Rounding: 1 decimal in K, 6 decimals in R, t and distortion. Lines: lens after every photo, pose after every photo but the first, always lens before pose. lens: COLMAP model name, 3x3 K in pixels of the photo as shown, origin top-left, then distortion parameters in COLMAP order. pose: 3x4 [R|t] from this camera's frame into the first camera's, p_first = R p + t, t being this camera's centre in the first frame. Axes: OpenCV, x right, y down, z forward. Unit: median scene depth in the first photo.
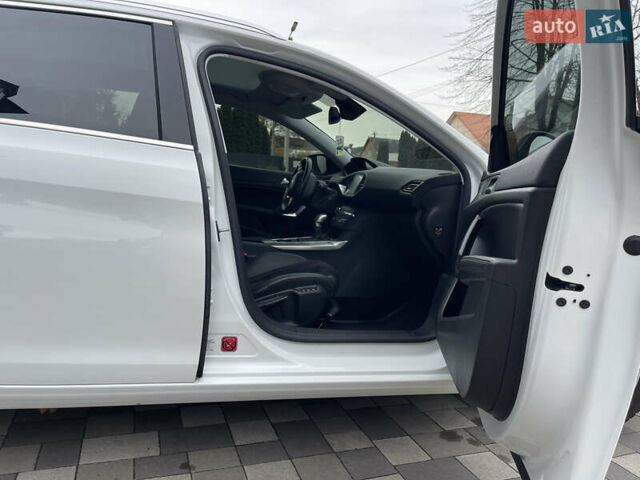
lens RADIAL K [[487.3, 0, 328.8], [0, 487.3, 243.0], [0, 0, 1]] dist [0.072557, -0.087777]
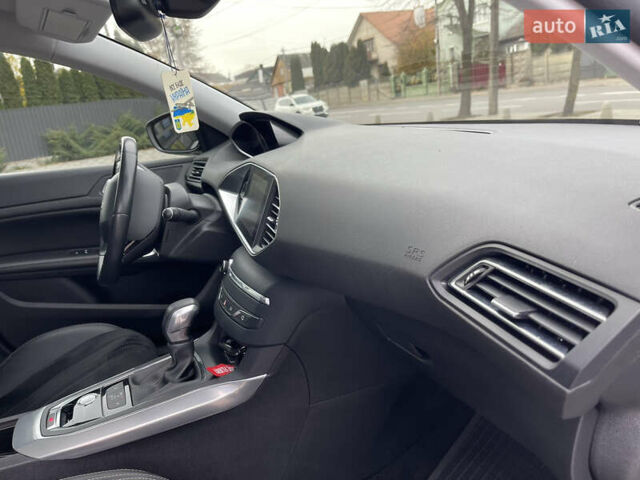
lens RADIAL K [[498.8, 0, 320.0], [0, 498.8, 240.0], [0, 0, 1]] dist [0.006330, -0.000515]
pose [[0.974485, -0.204603, 0.092285, 0.007032], [0.189498, 0.970316, 0.150257, -0.016066], [-0.120288, -0.128936, 0.984330, 0.072639]]
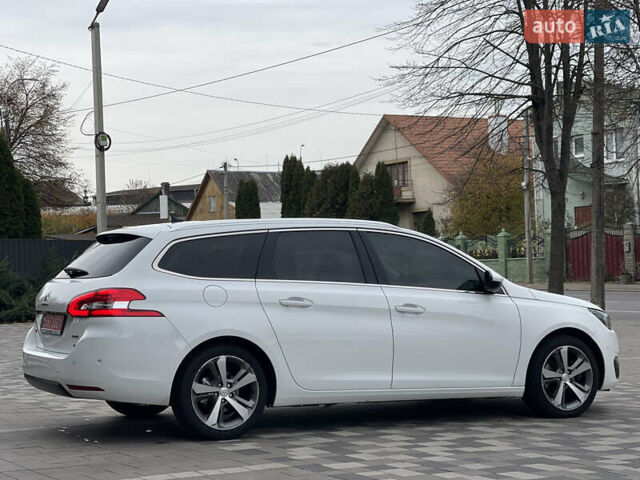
lens RADIAL K [[1179.9, 0, 320.0], [0, 1179.9, 240.0], [0, 0, 1]] dist [0.258868, -0.340198]
pose [[0.980262, -0.071345, 0.184380, -0.125071], [0.097144, 0.986084, -0.134911, 0.024692], [-0.172189, 0.150159, 0.973552, -0.374550]]
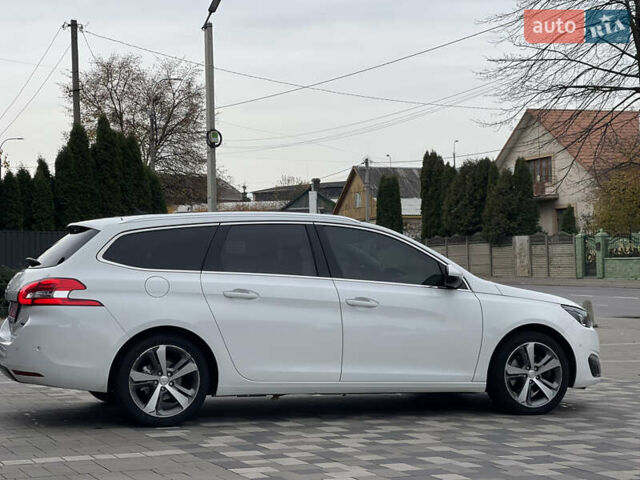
lens RADIAL K [[1179.9, 0, 320.0], [0, 1179.9, 240.0], [0, 0, 1]] dist [0.258868, -0.340198]
pose [[0.996669, -0.064310, 0.050141, -0.047530], [0.070894, 0.987173, -0.143051, 0.033146], [-0.040299, 0.146129, 0.988444, -0.388505]]
